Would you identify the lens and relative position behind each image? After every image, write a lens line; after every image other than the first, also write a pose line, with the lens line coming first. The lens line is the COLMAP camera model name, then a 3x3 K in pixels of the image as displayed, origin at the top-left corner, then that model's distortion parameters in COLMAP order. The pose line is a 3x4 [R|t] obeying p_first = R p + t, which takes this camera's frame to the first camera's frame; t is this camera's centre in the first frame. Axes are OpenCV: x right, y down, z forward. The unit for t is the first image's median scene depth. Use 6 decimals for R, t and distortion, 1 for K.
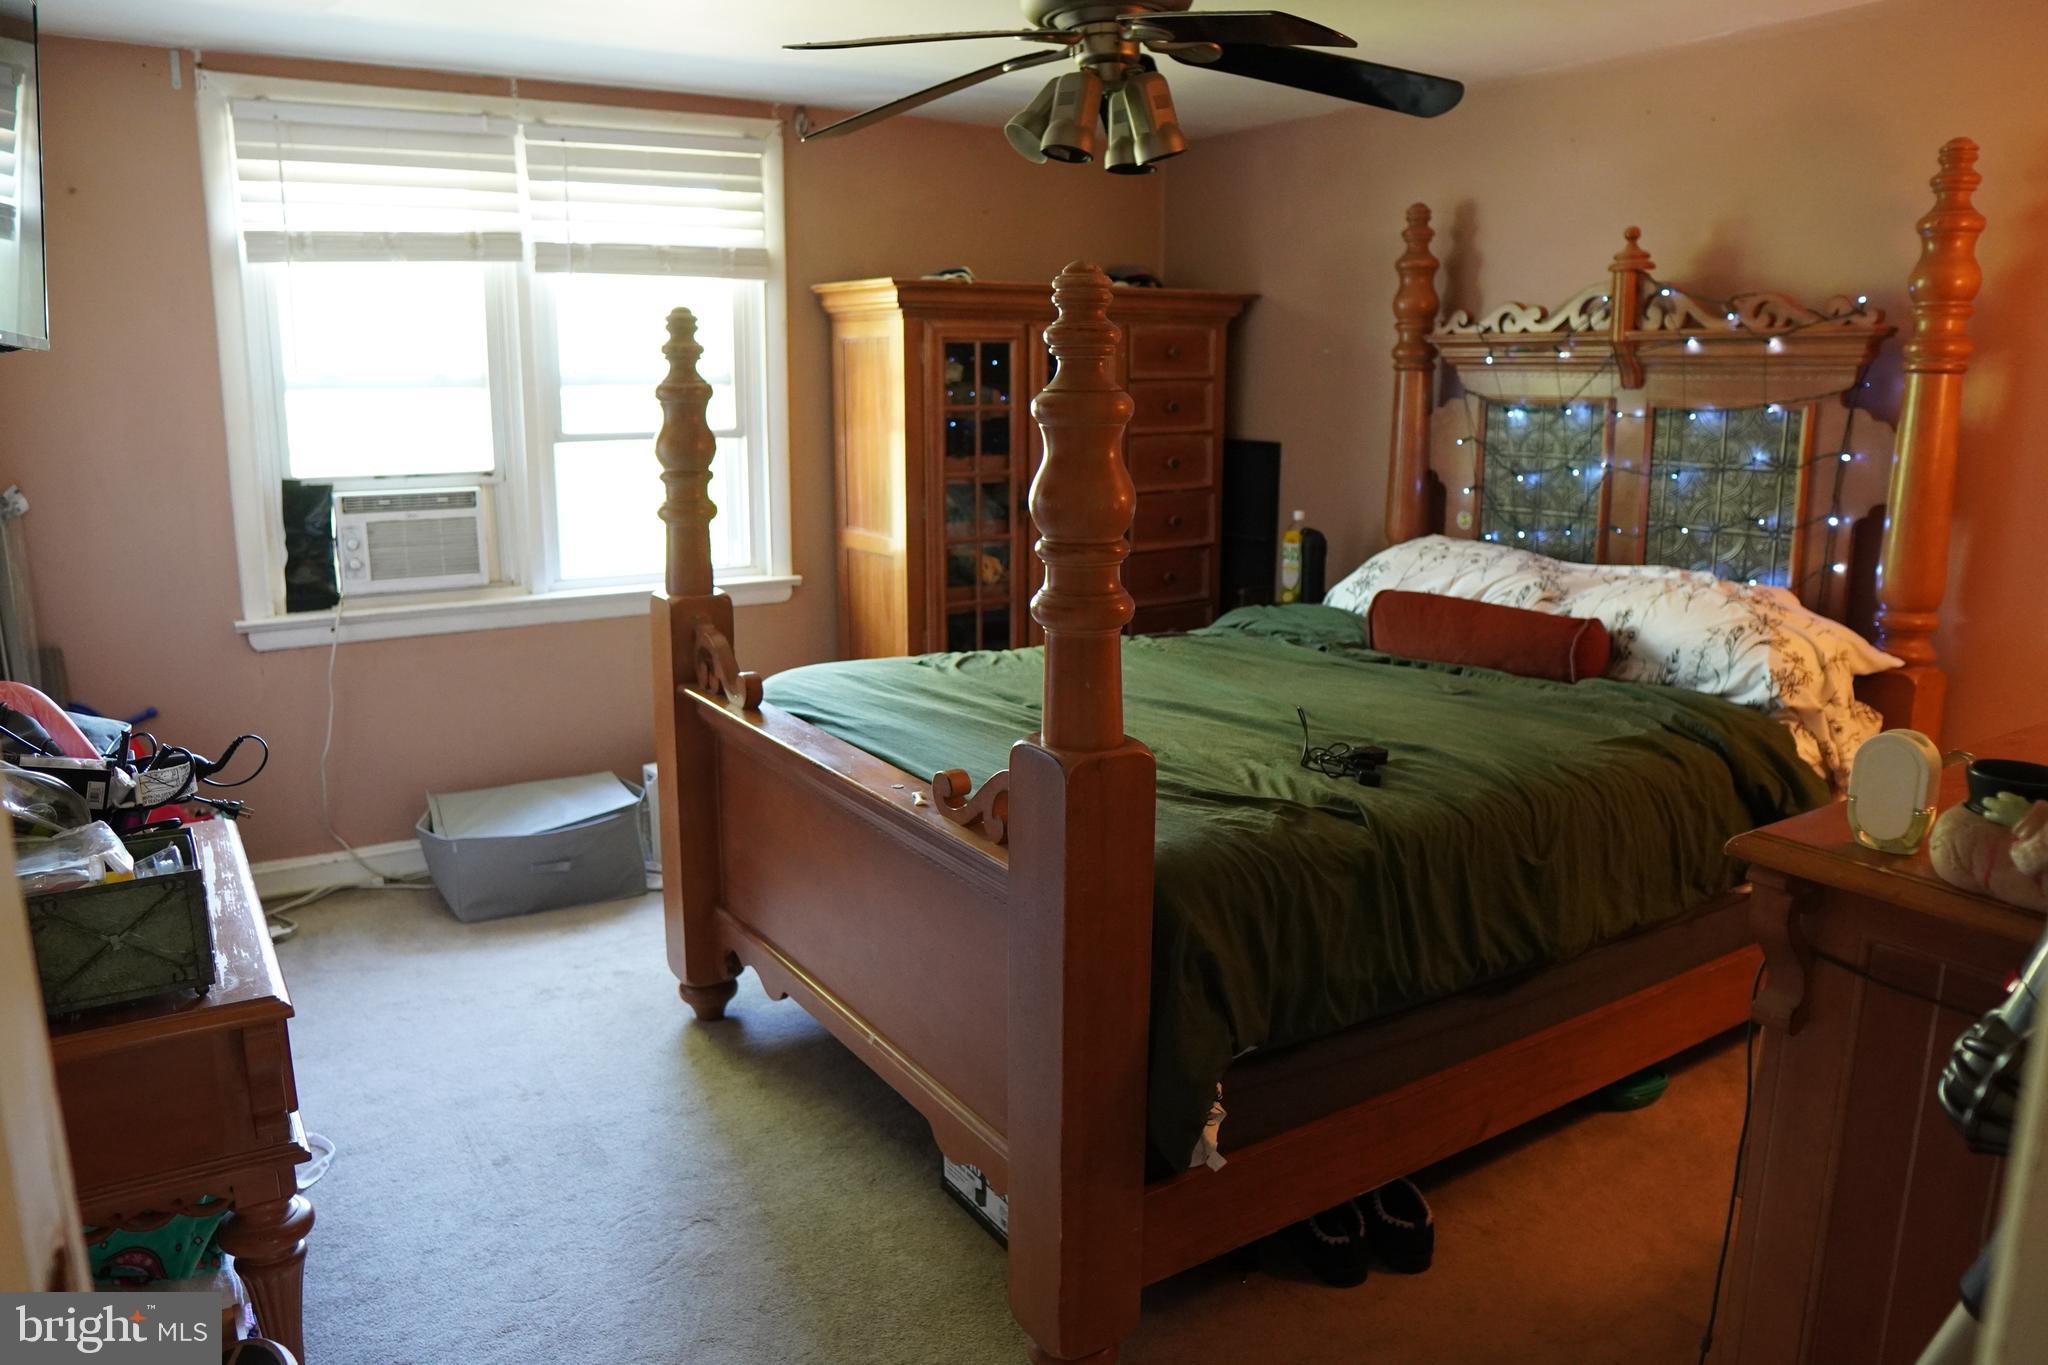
lens RADIAL K [[1441.4, 0, 1023.9], [0, 1441.4, 674.2], [0, 0, 1]] dist [-0.102660, 0.065255]
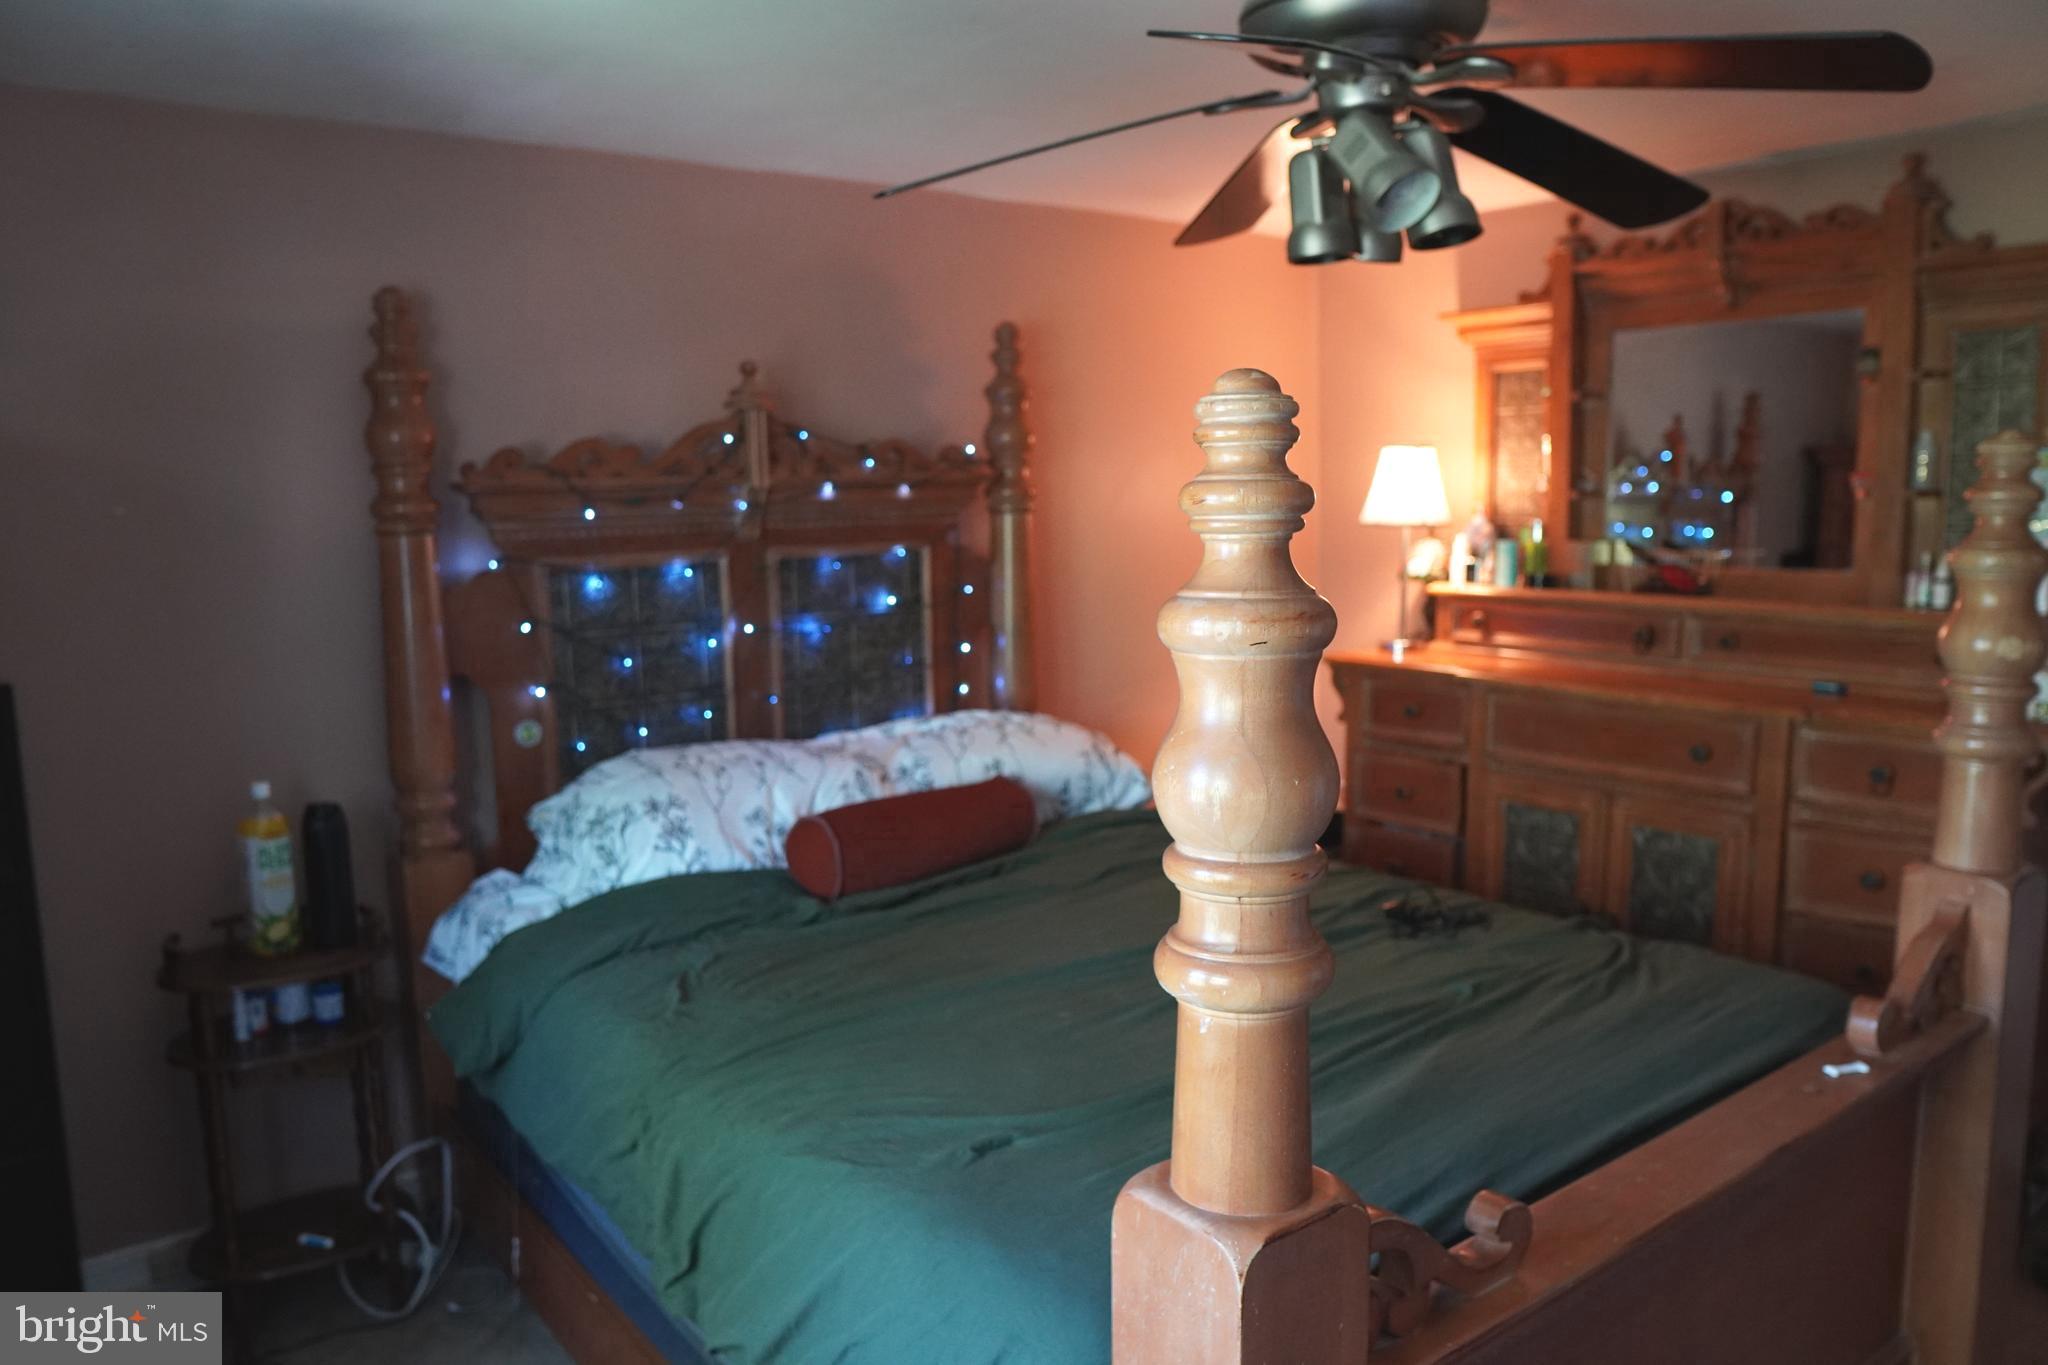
lens RADIAL K [[1441.4, 0, 1023.0], [0, 1441.4, 686.4], [0, 0, 1]] dist [-0.102660, 0.065255]
pose [[-0.079148, -0.119474, 0.989677, -0.519185], [0.226543, 0.964660, 0.134572, -0.211690], [-0.970780, 0.234856, -0.049284, 0.969854]]
